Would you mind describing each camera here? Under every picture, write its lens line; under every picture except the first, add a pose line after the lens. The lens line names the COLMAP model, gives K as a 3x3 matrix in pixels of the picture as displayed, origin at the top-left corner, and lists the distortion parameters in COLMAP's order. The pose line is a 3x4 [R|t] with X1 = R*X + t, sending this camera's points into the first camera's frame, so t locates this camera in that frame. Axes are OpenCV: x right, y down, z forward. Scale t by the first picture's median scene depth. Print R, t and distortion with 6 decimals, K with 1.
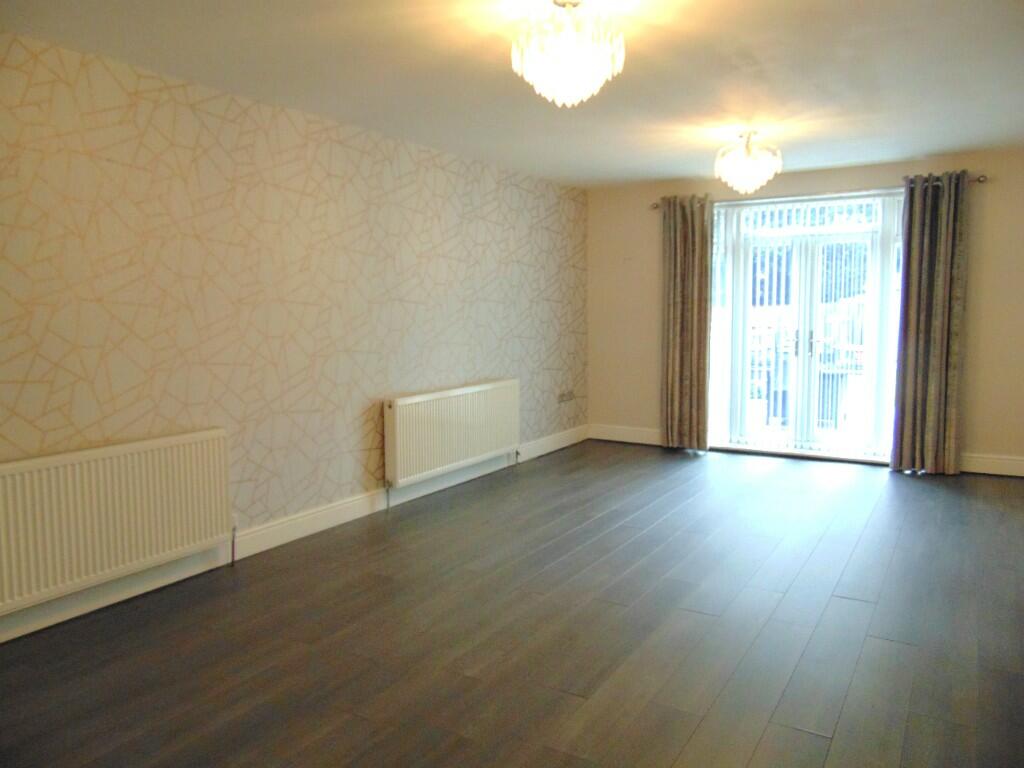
lens RADIAL K [[767.5, 0, 518.5], [0, 767.5, 379.1], [0, 0, 1]] dist [-0.019206, 0.043629]
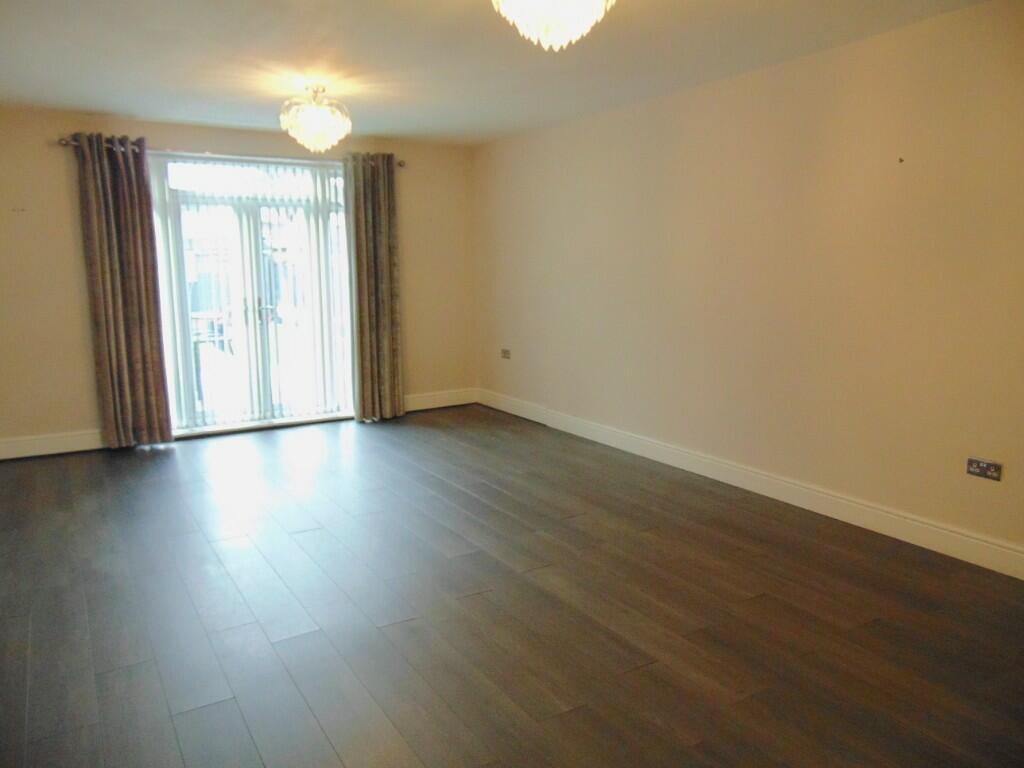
lens RADIAL K [[767.5, 0, 518.6], [0, 767.5, 388.0], [0, 0, 1]] dist [-0.019206, 0.043629]
pose [[0.450475, -0.138074, 0.882048, -0.371460], [0.091796, 0.989896, 0.108075, -0.027050], [-0.888057, 0.032283, 0.458598, 0.285718]]
